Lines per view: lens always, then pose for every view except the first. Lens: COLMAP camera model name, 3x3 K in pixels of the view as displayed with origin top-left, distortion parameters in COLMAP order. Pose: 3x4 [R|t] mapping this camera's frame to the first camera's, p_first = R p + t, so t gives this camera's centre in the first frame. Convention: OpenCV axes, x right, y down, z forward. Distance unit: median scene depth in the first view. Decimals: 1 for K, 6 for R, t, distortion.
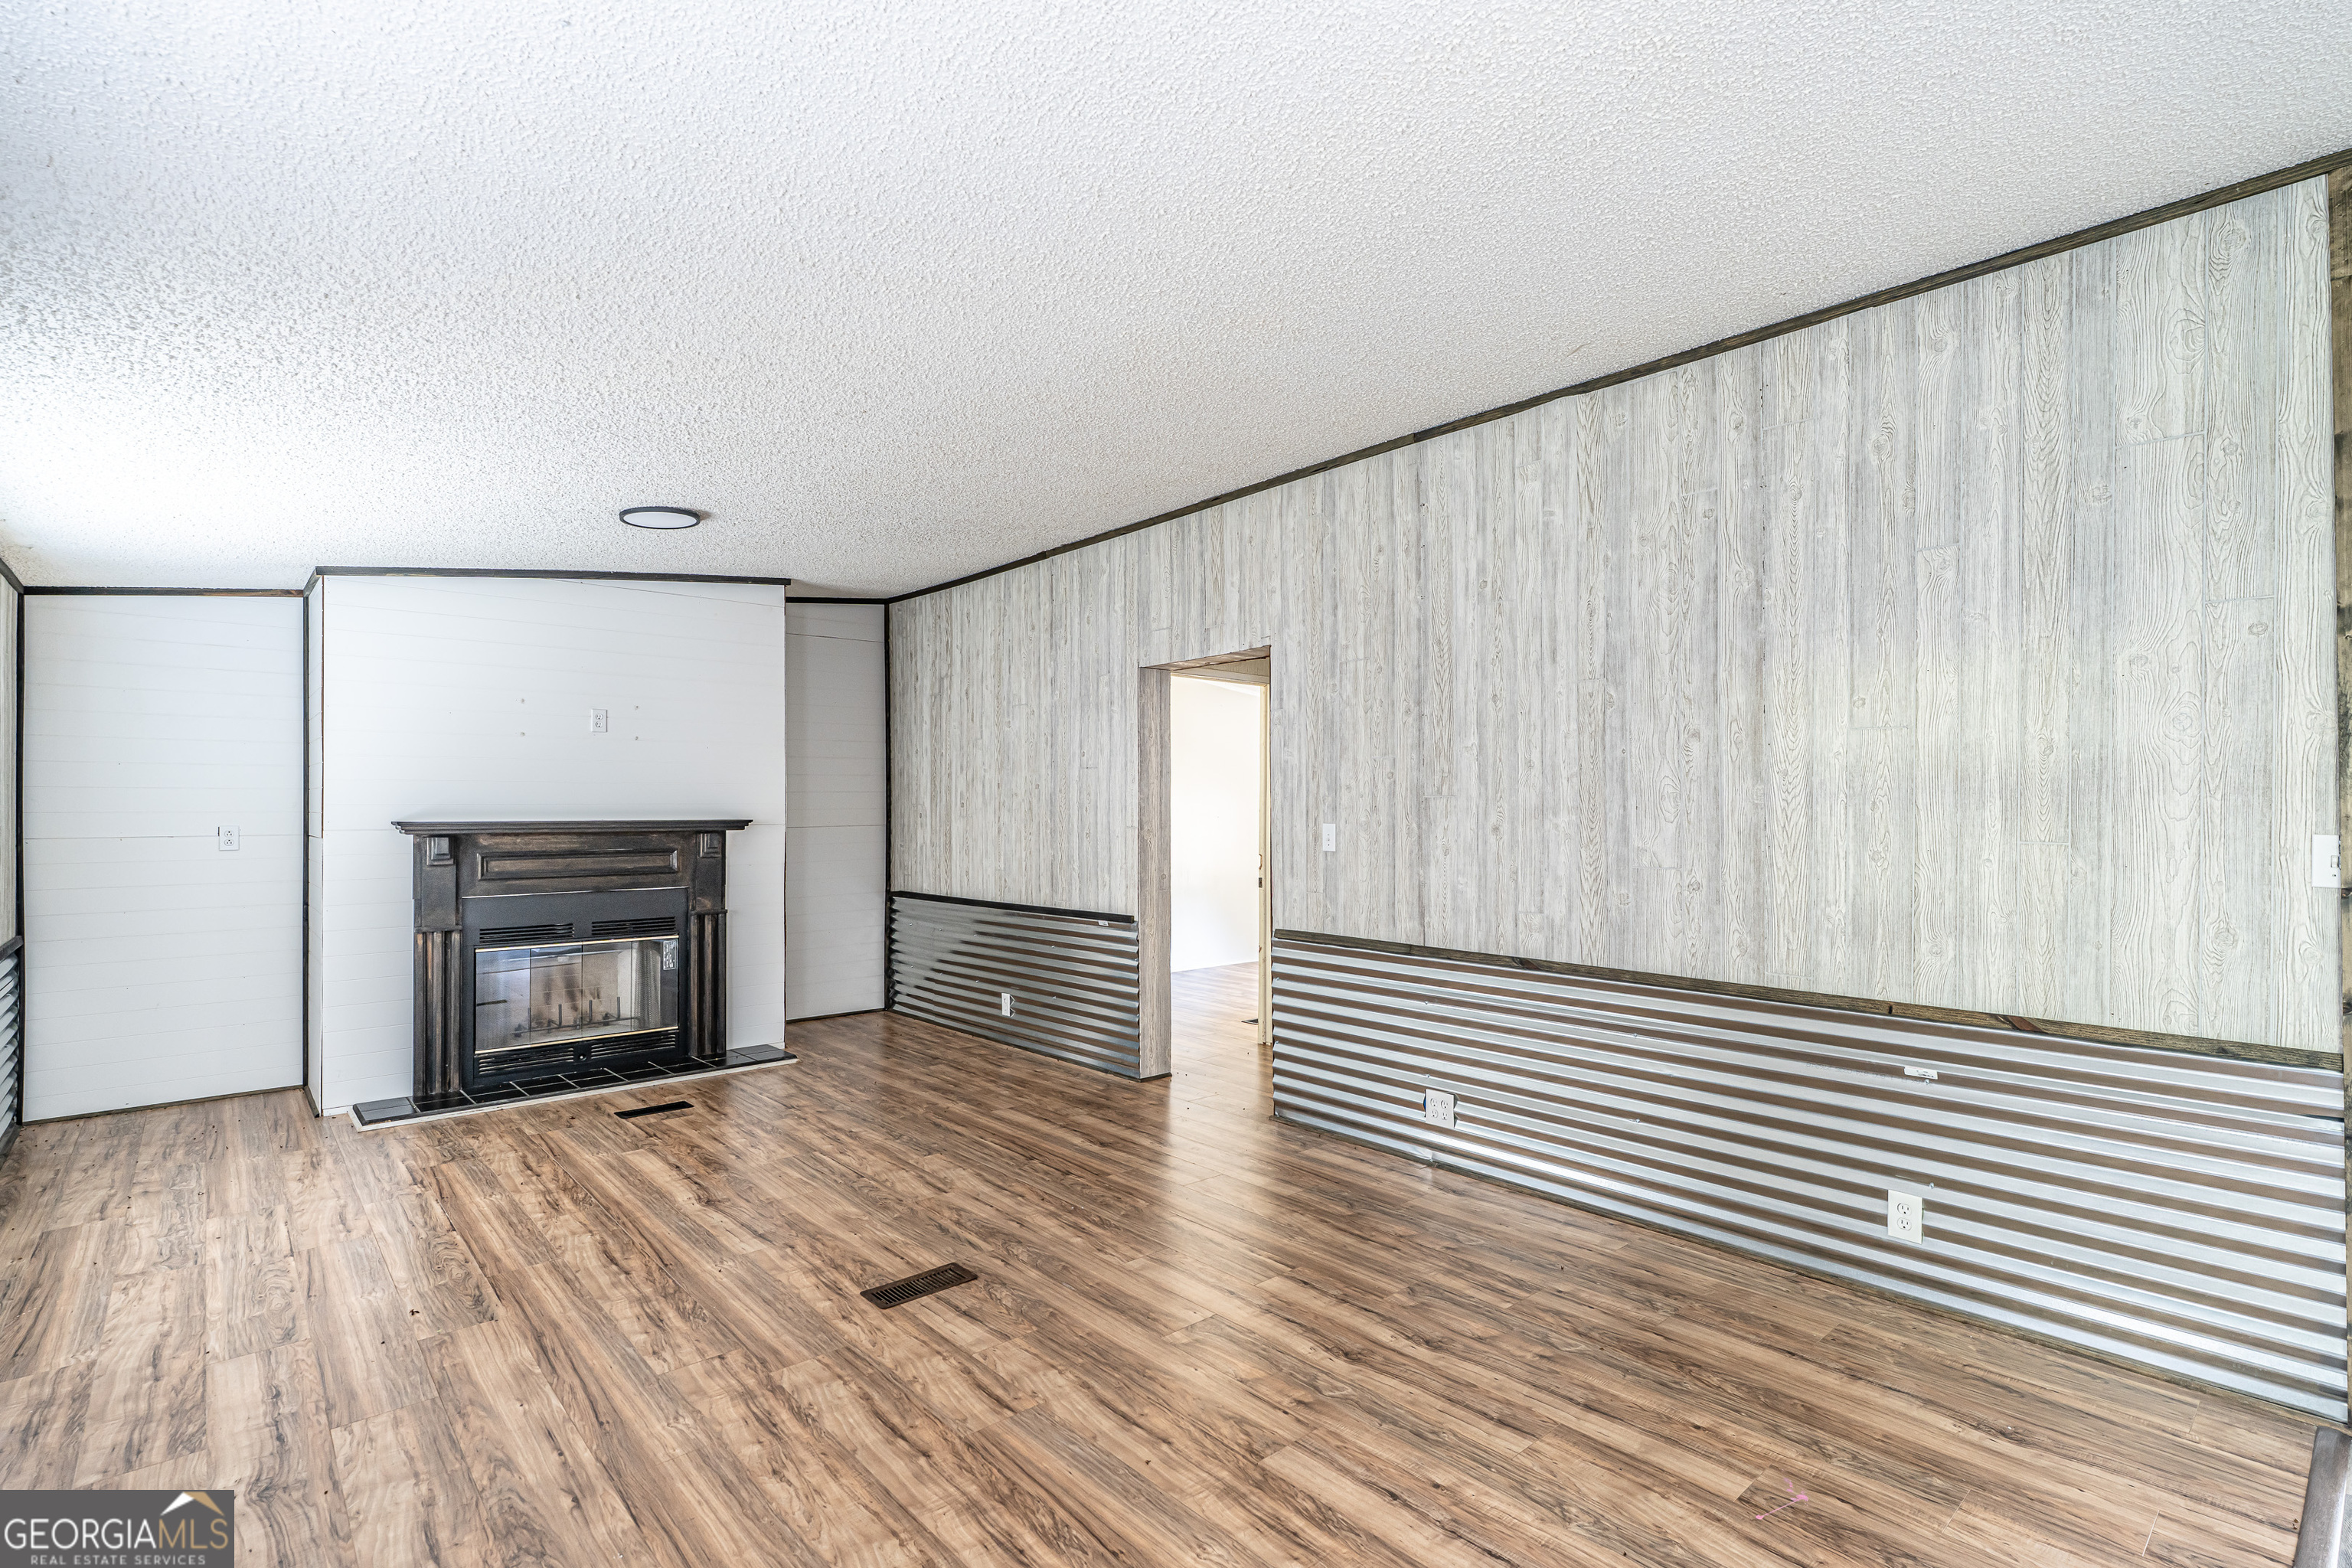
lens RADIAL K [[1103.4, 0, 1222.7], [0, 1103.4, 793.5], [0, 0, 1]] dist [-0.001885, 0.000210]
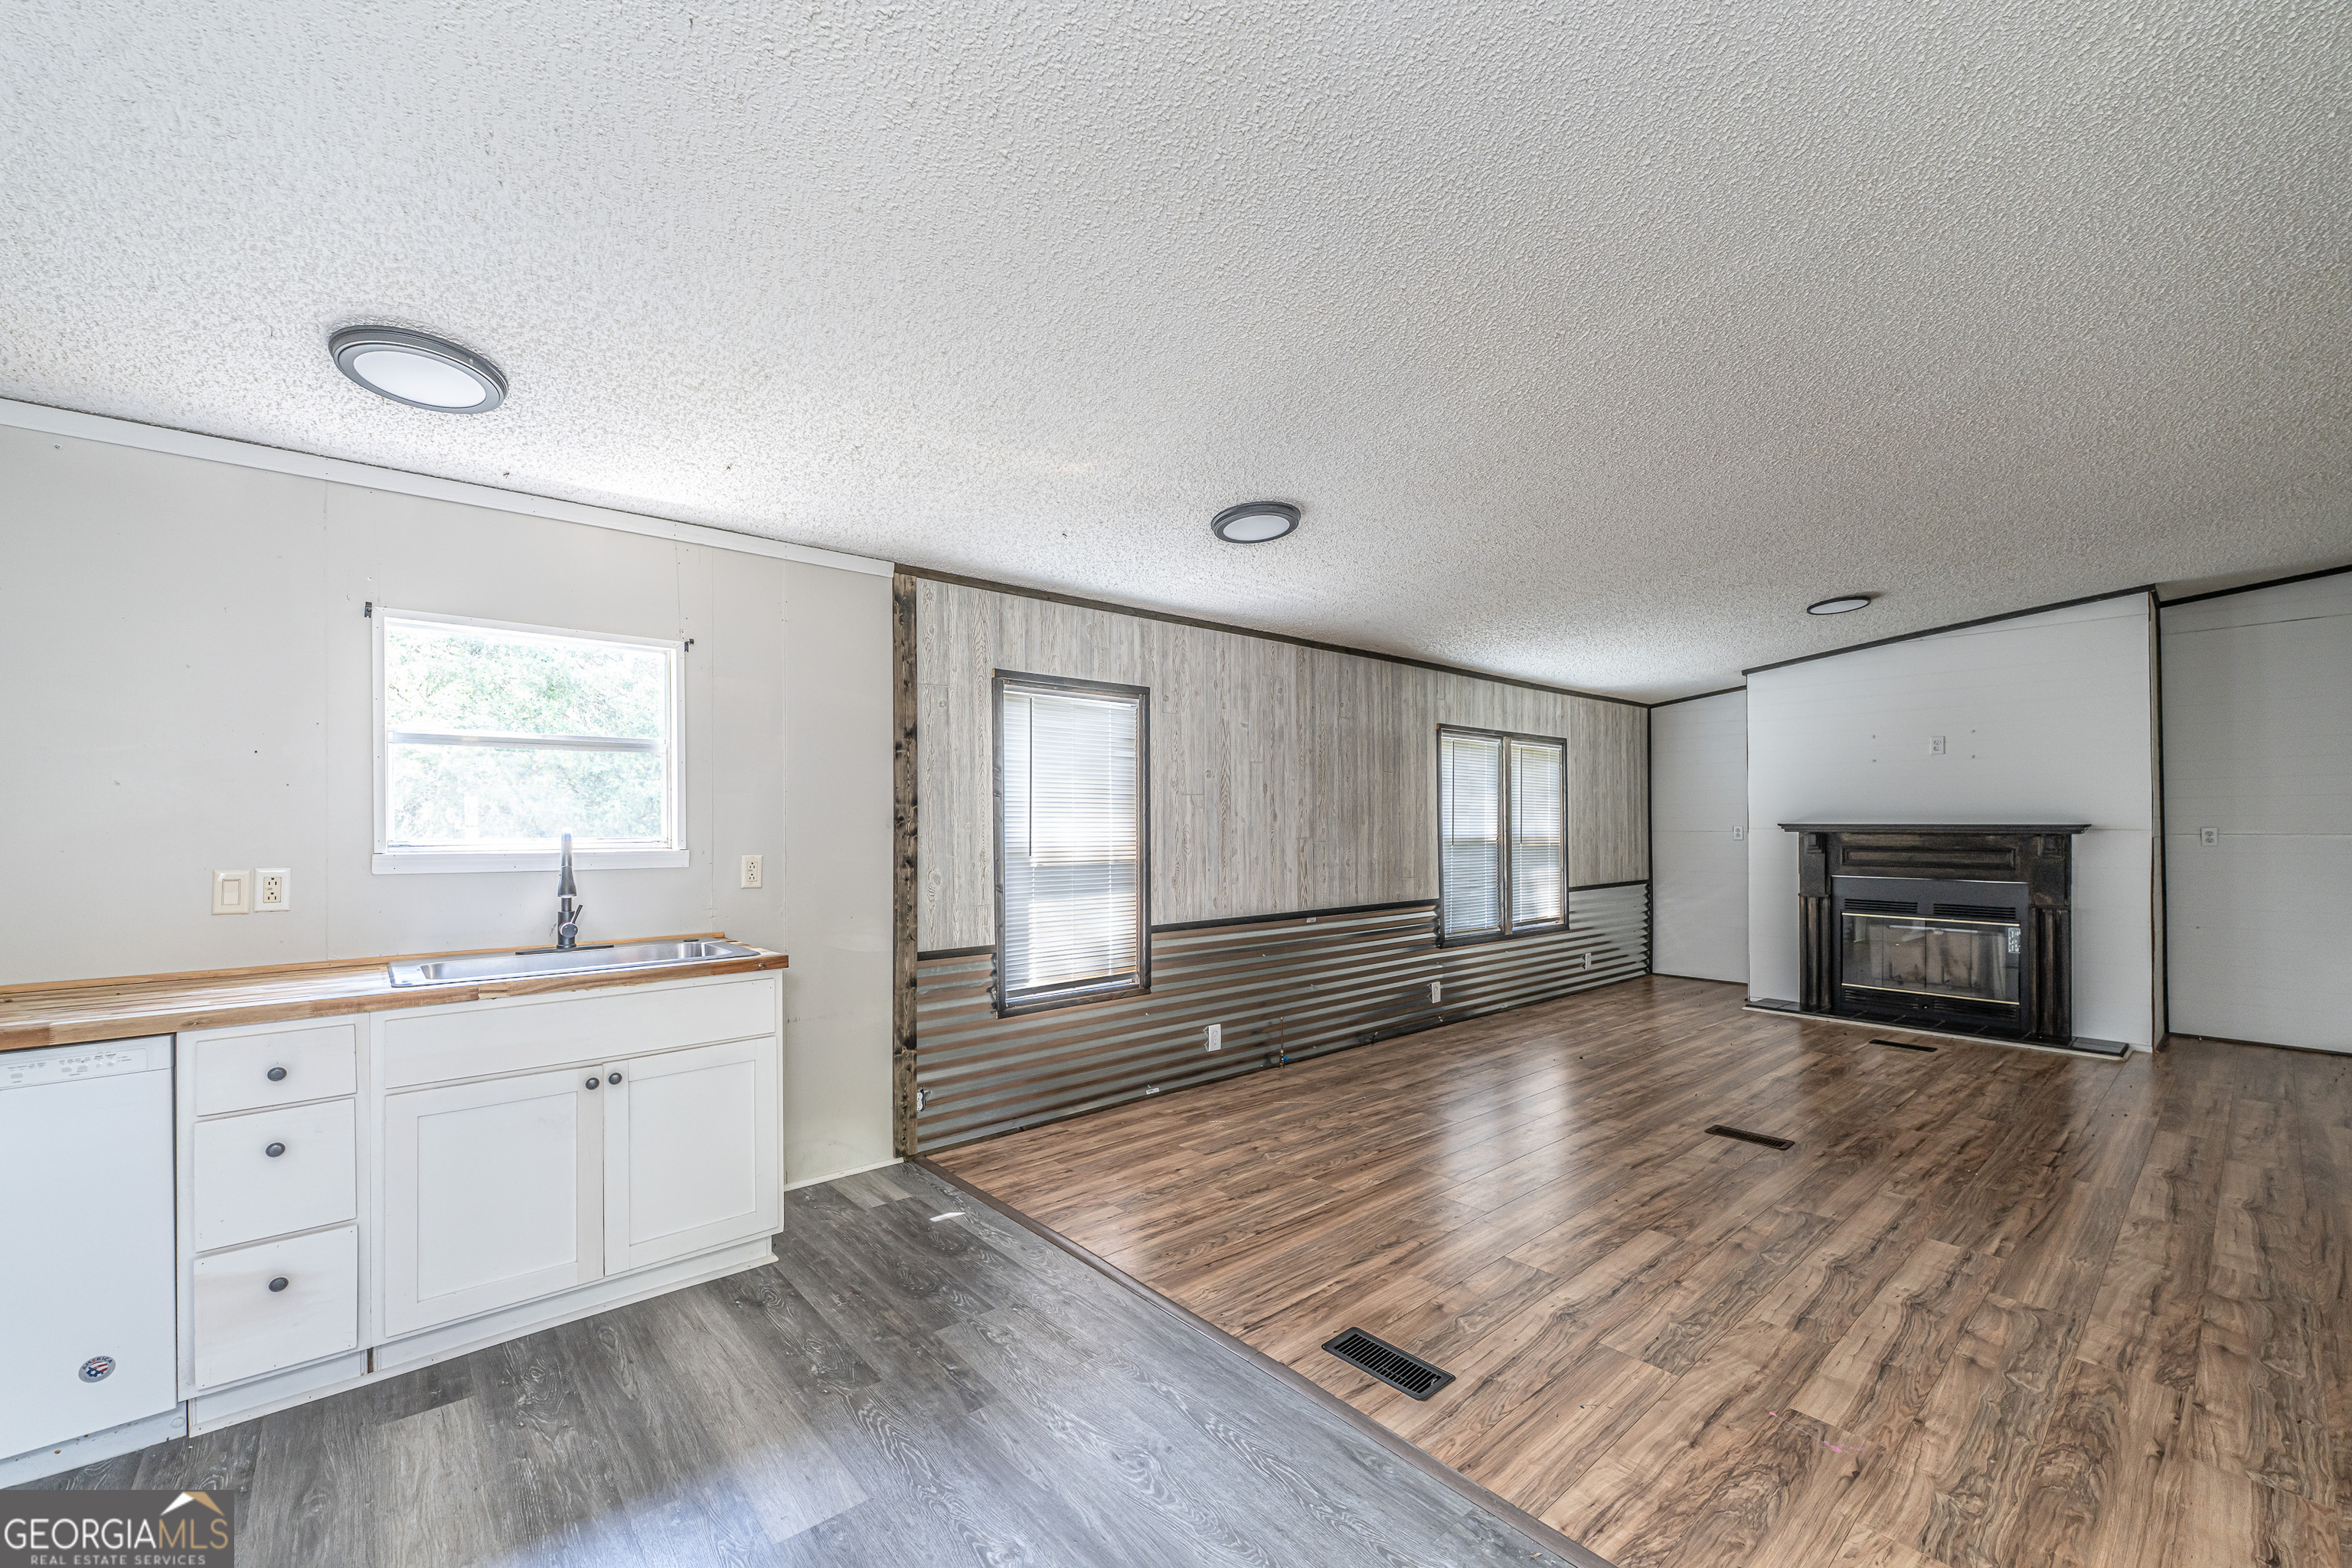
lens RADIAL K [[951.4, 0, 1151.7], [0, 951.4, 816.7], [0, 0, 1]] dist [-0.001692, 0.000498]
pose [[-0.043692, -0.000681, -0.999045, 0.902184], [0.014398, 0.999895, -0.001311, 0.007549], [0.998941, -0.014442, -0.043677, 0.231791]]
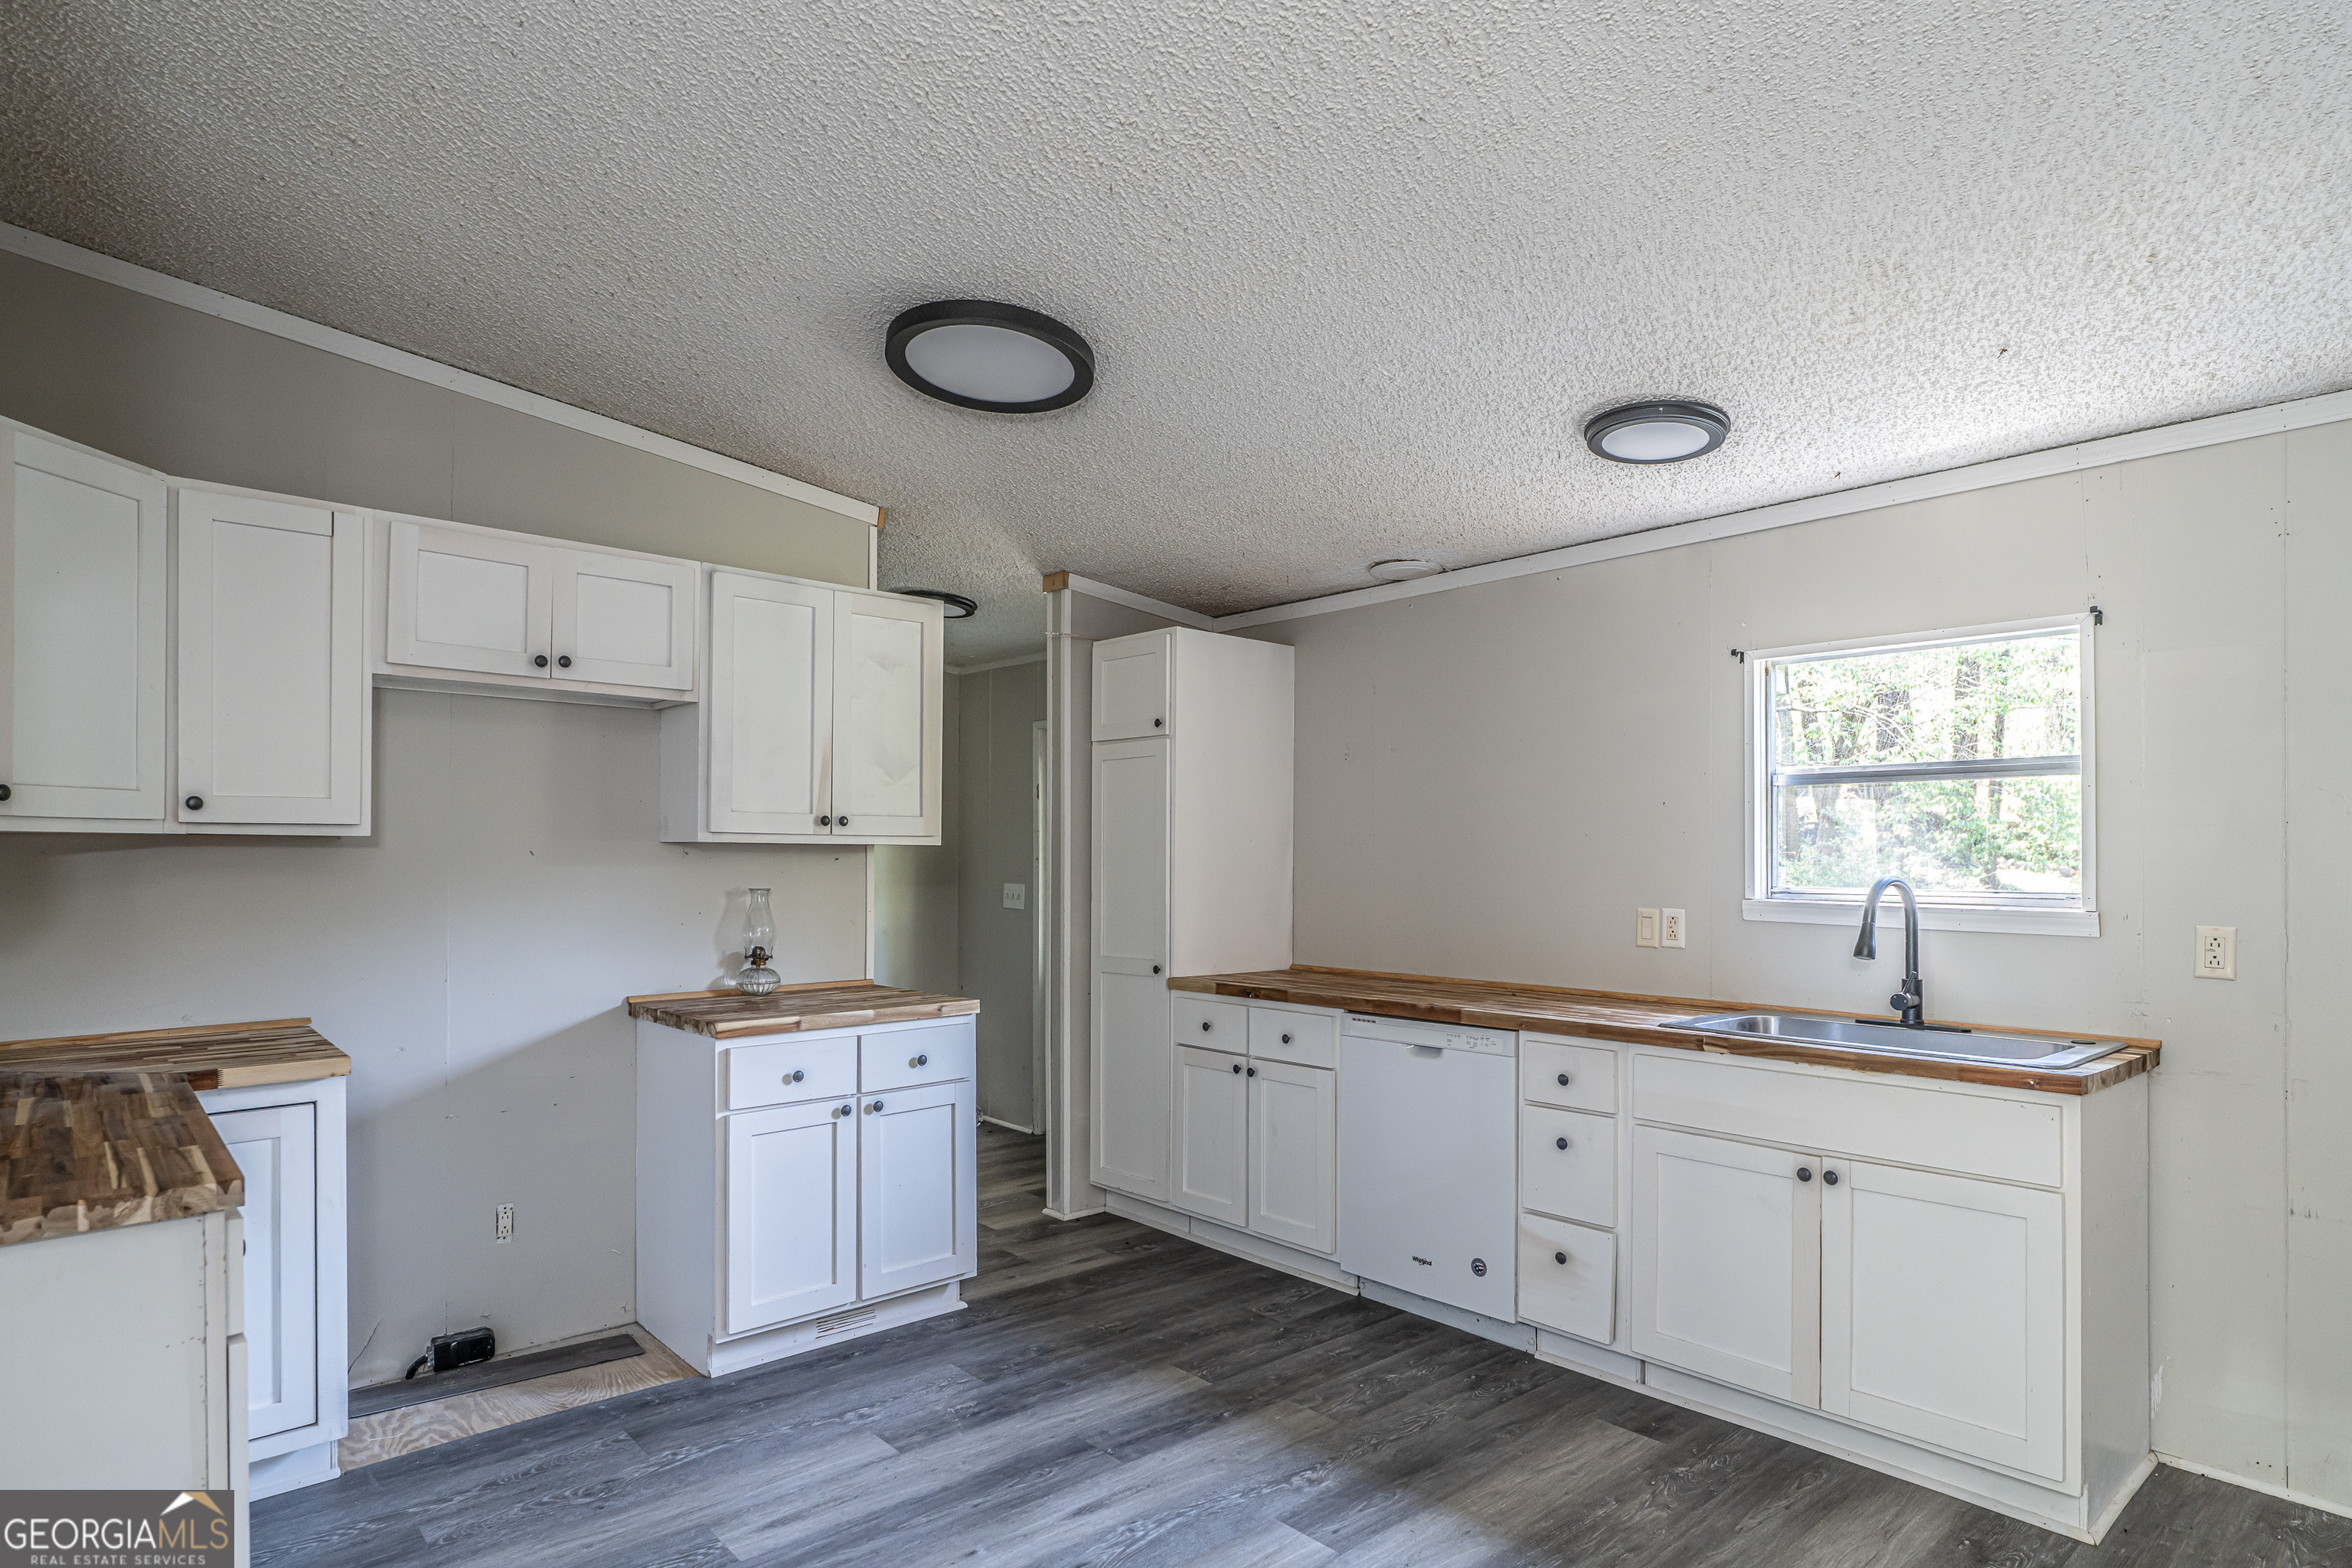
lens RADIAL K [[1273.7, 0, 1171.4], [0, 1273.7, 849.7], [0, 0, 1]] dist [0.004714, 0.002152]
pose [[-0.999722, -0.004101, 0.023207, 0.604890], [-0.004541, 0.999811, -0.018922, 0.008950], [-0.023125, -0.019023, -0.999552, 0.603009]]
